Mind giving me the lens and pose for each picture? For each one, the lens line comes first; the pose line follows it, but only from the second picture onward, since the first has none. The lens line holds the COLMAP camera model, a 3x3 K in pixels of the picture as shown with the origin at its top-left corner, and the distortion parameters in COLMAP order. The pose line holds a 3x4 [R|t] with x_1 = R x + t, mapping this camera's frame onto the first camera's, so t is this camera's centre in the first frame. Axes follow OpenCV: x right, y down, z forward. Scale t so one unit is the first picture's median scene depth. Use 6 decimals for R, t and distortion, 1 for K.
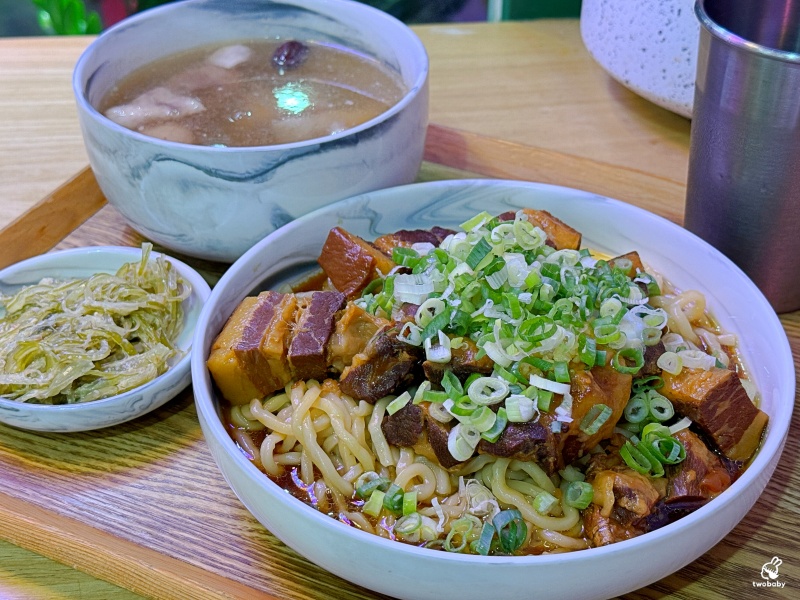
lens RADIAL K [[1226.2, 0, 404.5], [0, 1226.2, 301.8], [0, 0, 1]] dist [0.141952, 0.000000]
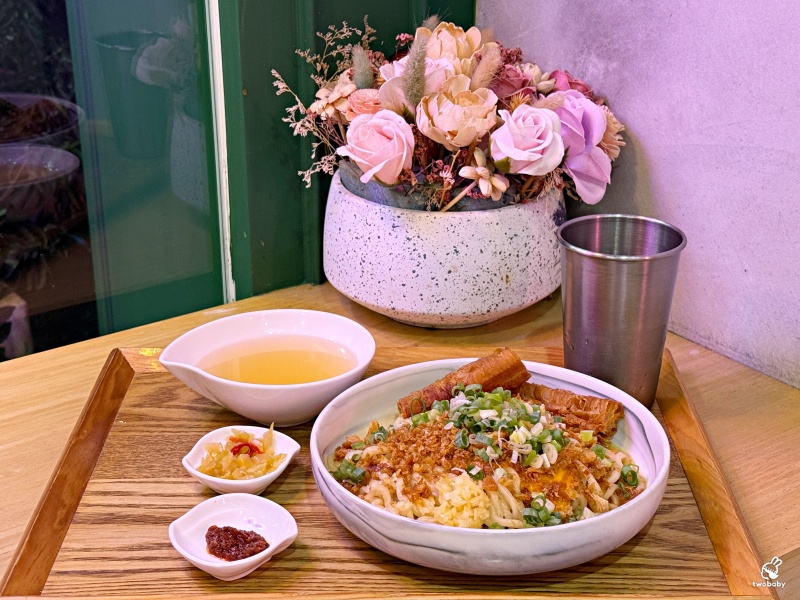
lens RADIAL K [[1350.4, 0, 399.3], [0, 1350.4, 304.9], [0, 0, 1]] dist [0.132737, 0.000000]
pose [[0.852292, -0.198612, 0.483892, -0.813105], [0.309431, 0.937315, -0.160291, 0.106872], [-0.421723, 0.286346, 0.860323, -0.532170]]
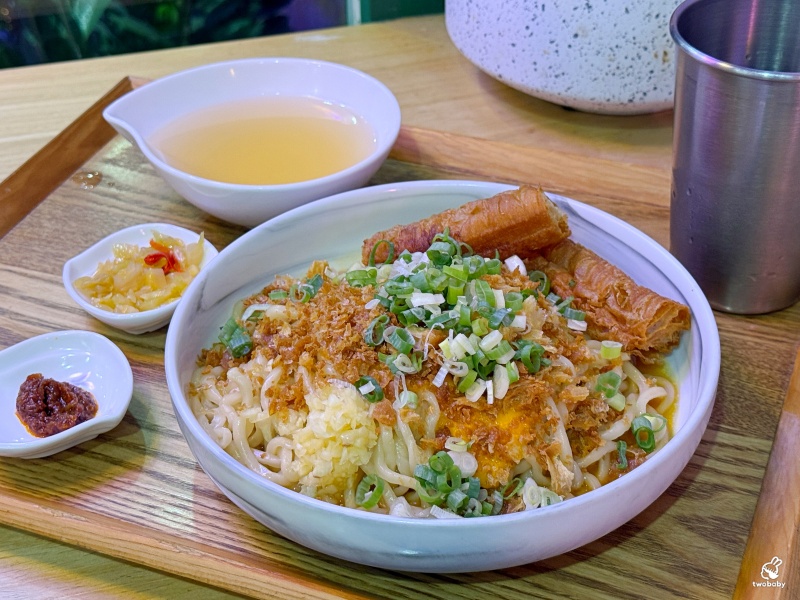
lens RADIAL K [[1350.4, 0, 400.2], [0, 1350.4, 306.5], [0, 0, 1]] dist [0.132737, 0.000000]
pose [[0.985544, -0.116906, 0.122620, -0.089292], [0.116790, 0.993123, 0.008158, -0.006653], [-0.122731, 0.006280, 0.992420, -0.162420]]
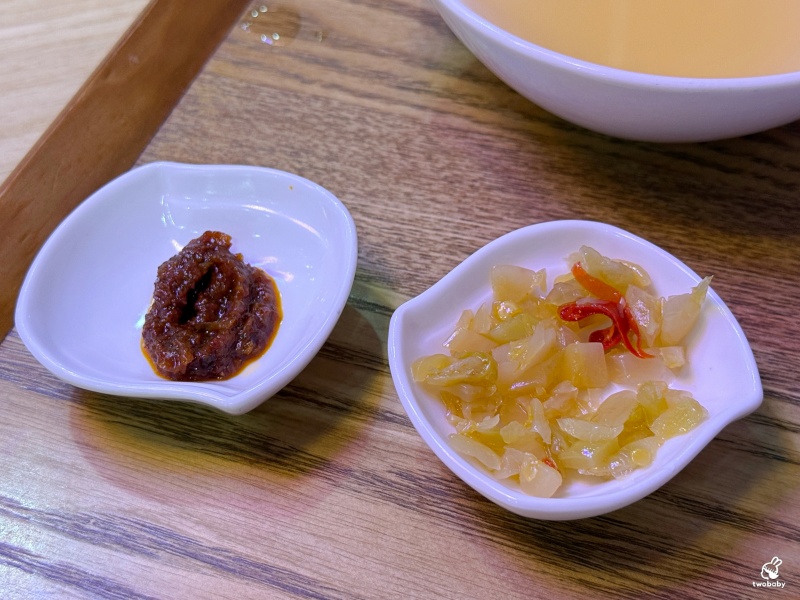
lens RADIAL K [[1350.4, 0, 398.4], [0, 1350.4, 305.6], [0, 0, 1]] dist [0.132737, 0.000000]
pose [[0.982782, -0.159108, 0.093935, -0.256258], [0.136774, 0.968282, 0.209100, -0.171218], [-0.124225, -0.192652, 0.973372, 0.567629]]
